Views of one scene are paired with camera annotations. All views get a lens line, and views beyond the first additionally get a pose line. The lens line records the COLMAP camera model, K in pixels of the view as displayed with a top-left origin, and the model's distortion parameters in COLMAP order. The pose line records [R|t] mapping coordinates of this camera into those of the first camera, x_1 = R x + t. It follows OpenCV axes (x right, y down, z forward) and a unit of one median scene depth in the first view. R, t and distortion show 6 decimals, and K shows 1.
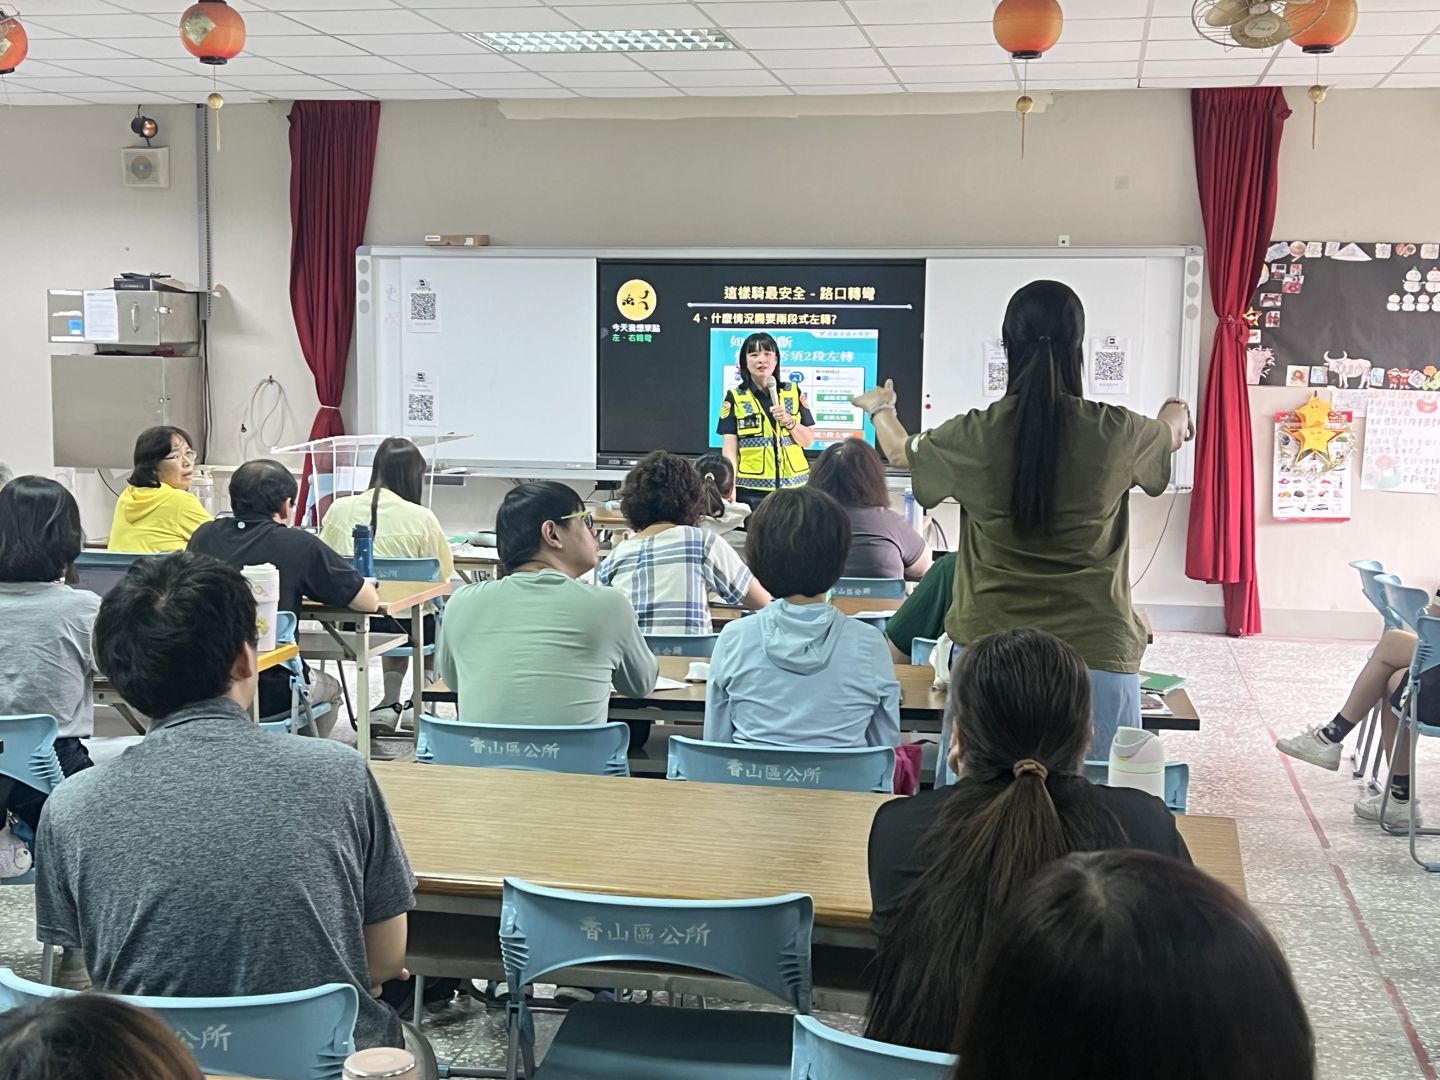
lens RADIAL K [[1891.7, 0, 767.5], [0, 1891.7, 496.7], [0, 0, 1]] dist [0.109632, 0.000000]
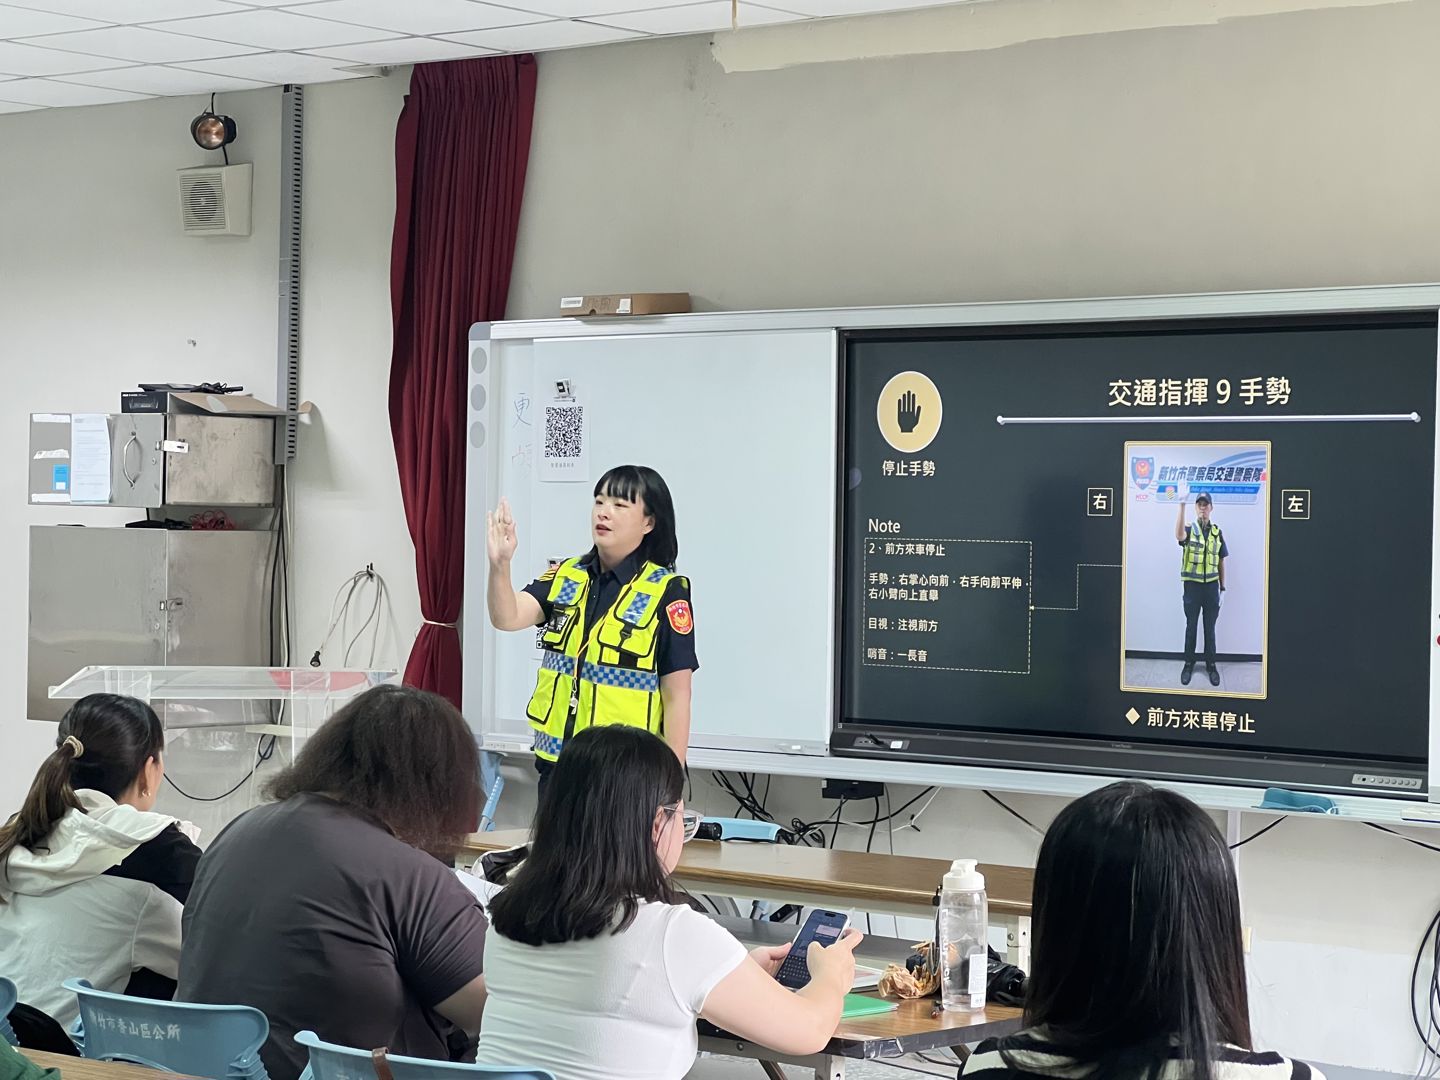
lens RADIAL K [[3585.4, 0, 719.5], [0, 3585.4, 532.6], [0, 0, 1]] dist [-0.132391, 0.000000]
pose [[0.847080, 0.003149, -0.531456, 0.378070], [-0.050041, 0.996012, -0.073858, -0.001993], [0.529104, 0.089158, 0.843860, 0.194400]]
